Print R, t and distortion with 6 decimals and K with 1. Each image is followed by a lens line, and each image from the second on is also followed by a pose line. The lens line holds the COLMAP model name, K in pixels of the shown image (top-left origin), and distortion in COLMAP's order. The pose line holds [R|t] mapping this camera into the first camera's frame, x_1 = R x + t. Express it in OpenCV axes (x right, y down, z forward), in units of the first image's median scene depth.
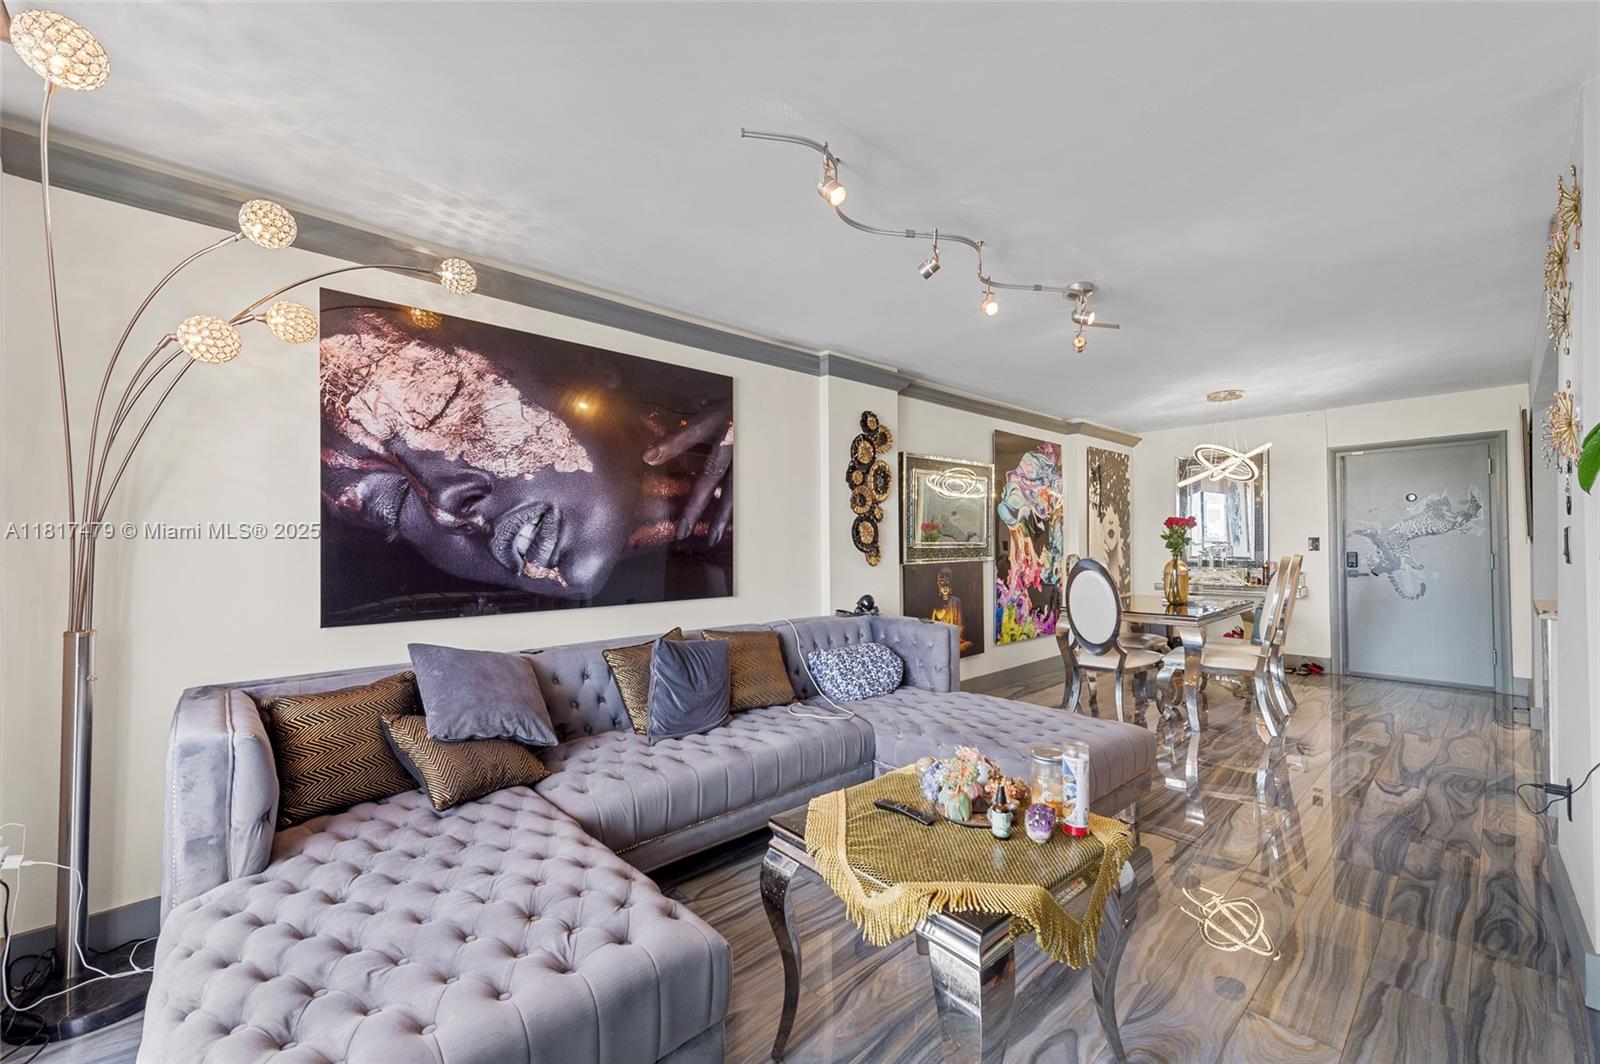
lens RADIAL K [[642.5, 0, 800.1], [0, 642.5, 540.6], [0, 0, 1]] dist [0.018906, -0.005086]
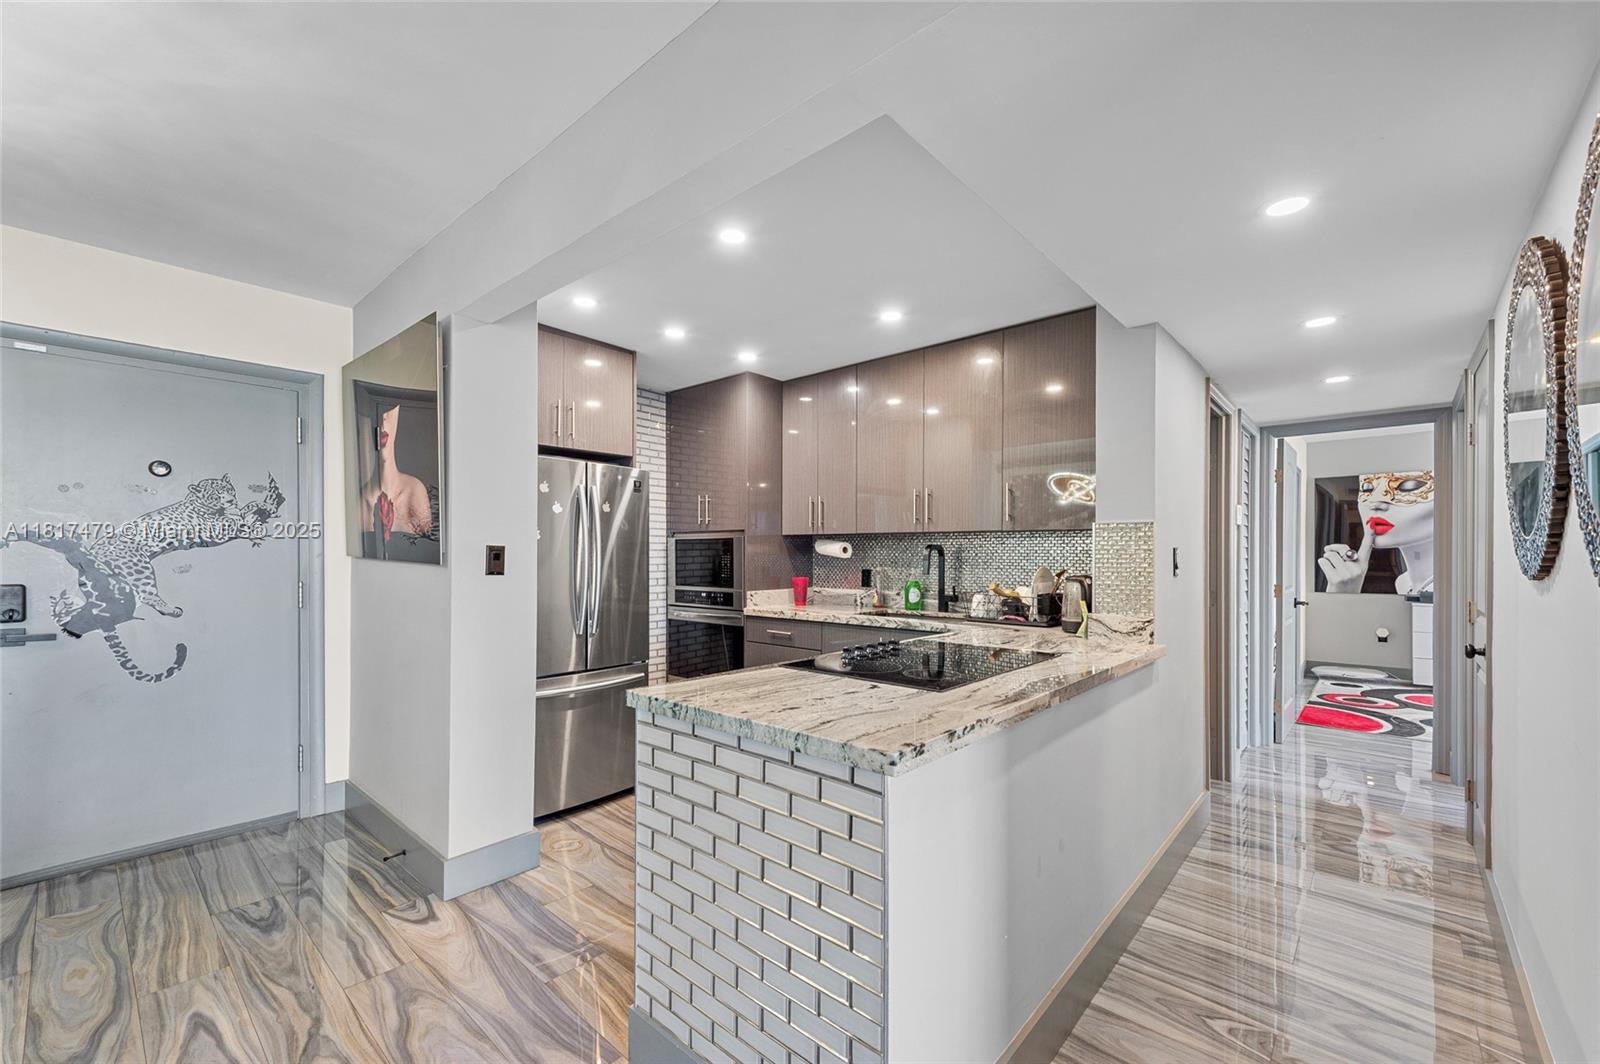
lens RADIAL K [[655.8, 0, 805.0], [0, 655.8, 556.6], [0, 0, 1]] dist [0.019535, -0.006192]
pose [[-0.105673, 0.004863, 0.994389, 0.765509], [-0.011456, 0.999916, -0.006107, -0.006575], [-0.994335, -0.012037, -0.105608, 1.103874]]
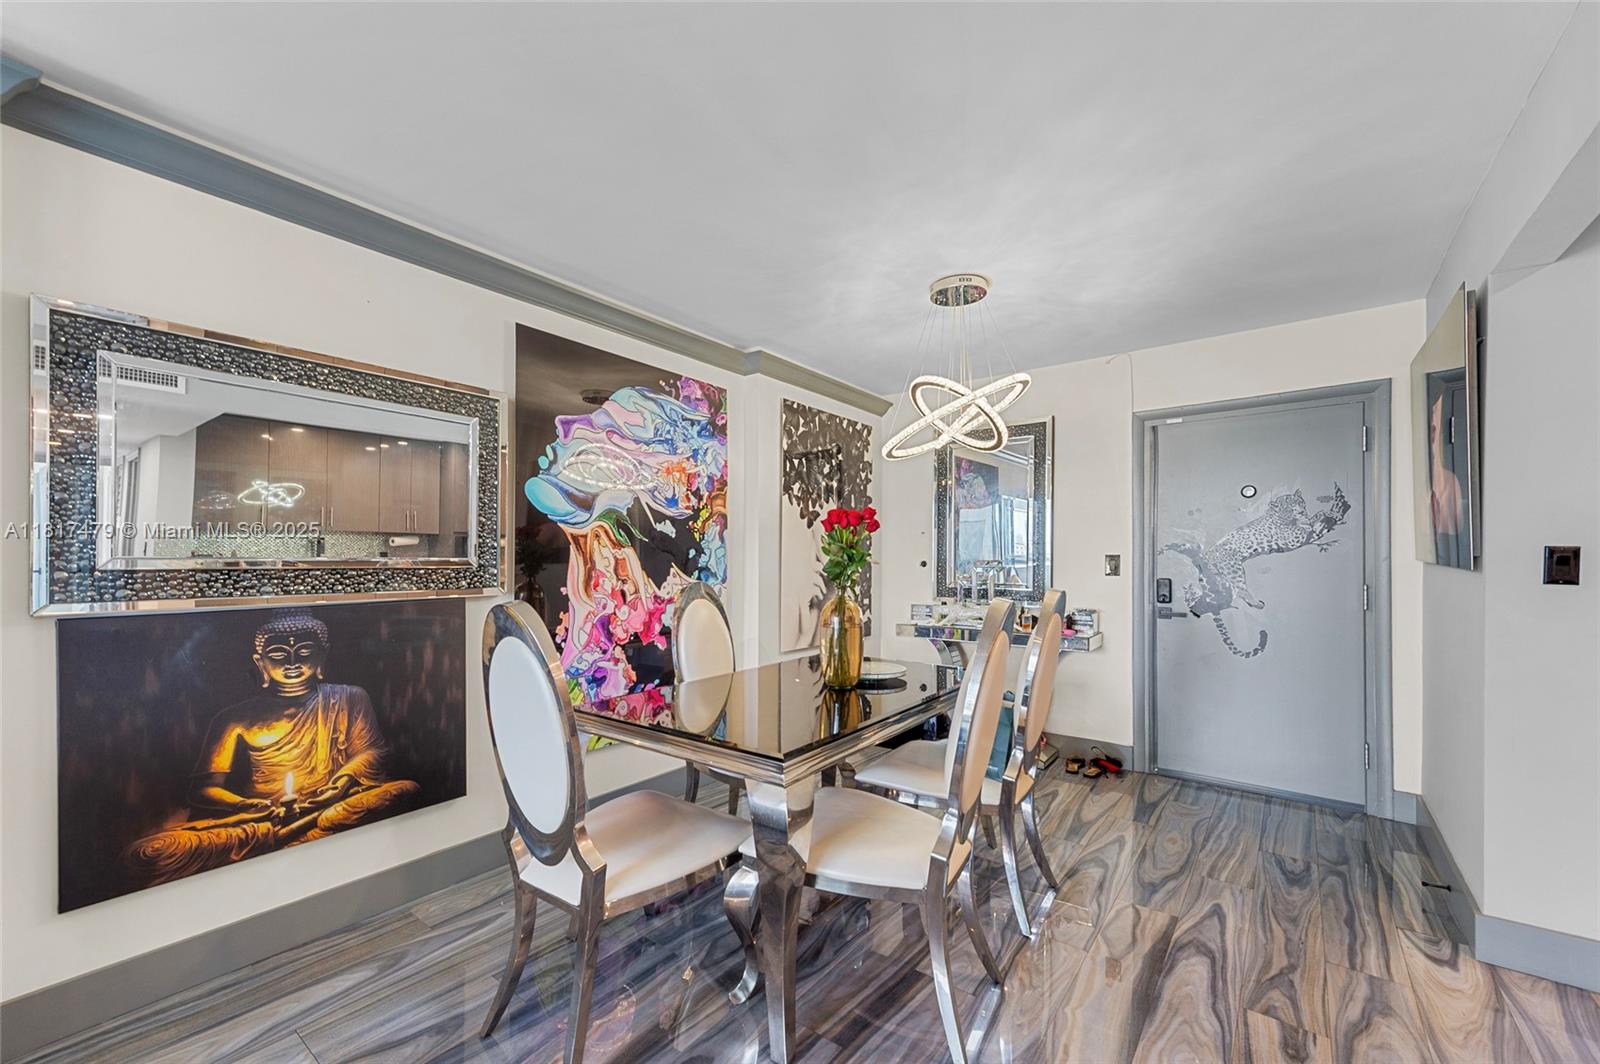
lens RADIAL K [[637.2, 0, 796.2], [0, 637.2, 557.9], [0, 0, 1]] dist [0.001449, 0.000264]
pose [[0.985605, 0.009596, 0.168793, 0.795019], [-0.010842, 0.999920, 0.006462, -0.004870], [-0.168718, -0.008199, 0.985630, 0.912150]]
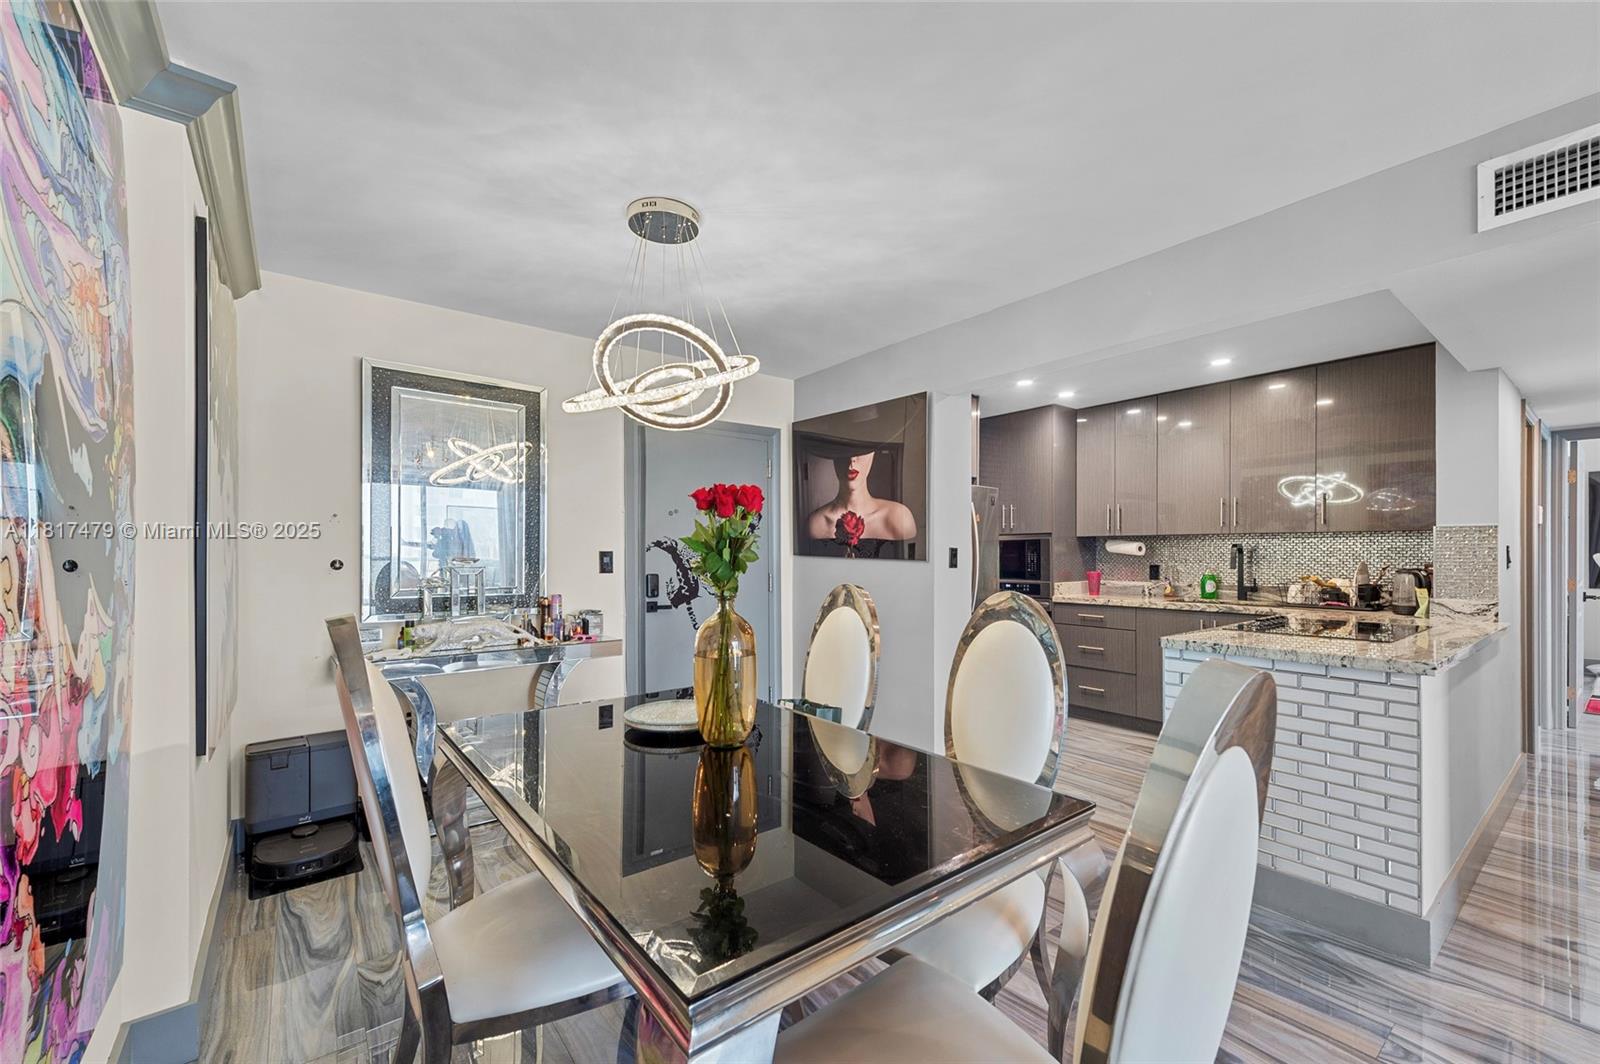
lens RADIAL K [[645.0, 0, 811.8], [0, 645.0, 550.9], [0, 0, 1]] dist [0.020006, -0.003910]
pose [[0.075814, 0.011137, 0.997060, 0.423218], [-0.007858, 0.999913, -0.010571, -0.000302], [-0.997091, -0.007033, 0.075895, 1.588087]]
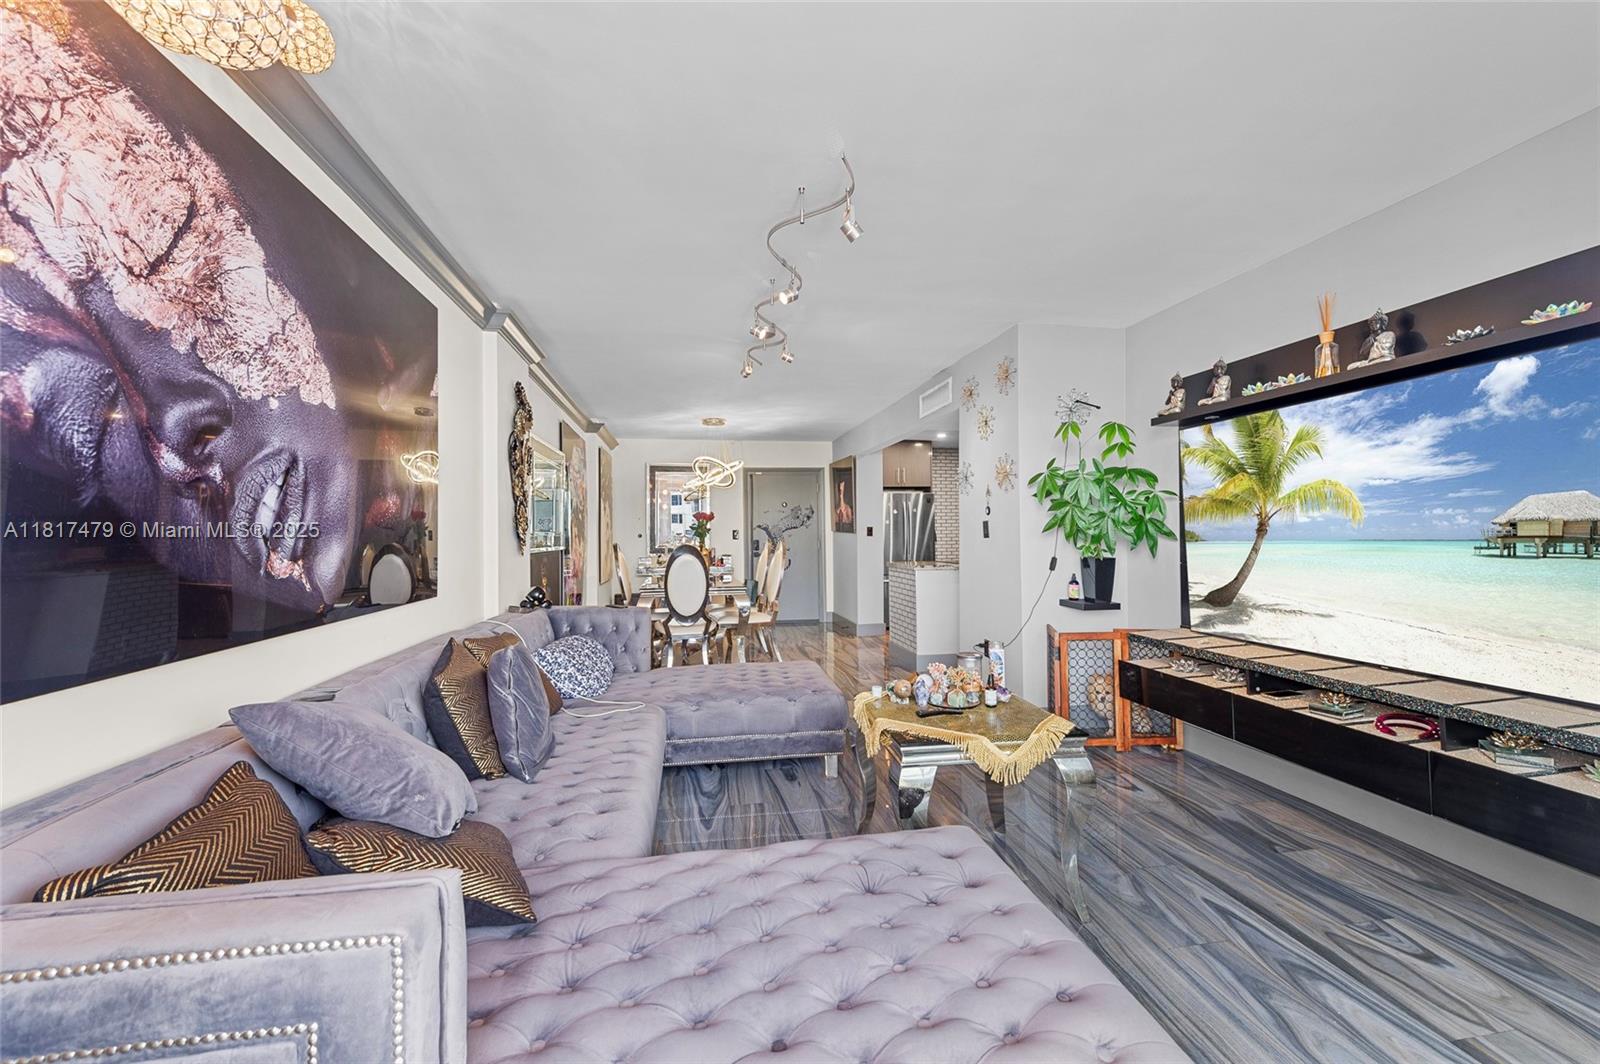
lens RADIAL K [[637.2, 0, 809.4], [0, 637.2, 532.5], [0, 0, 1]] dist [-0.001195, -0.000494]
pose [[0.522205, 0.005809, 0.852800, -0.643303], [-0.000412, 0.999978, -0.006560, 0.019859], [-0.852820, 0.003074, 0.522196, 0.285641]]
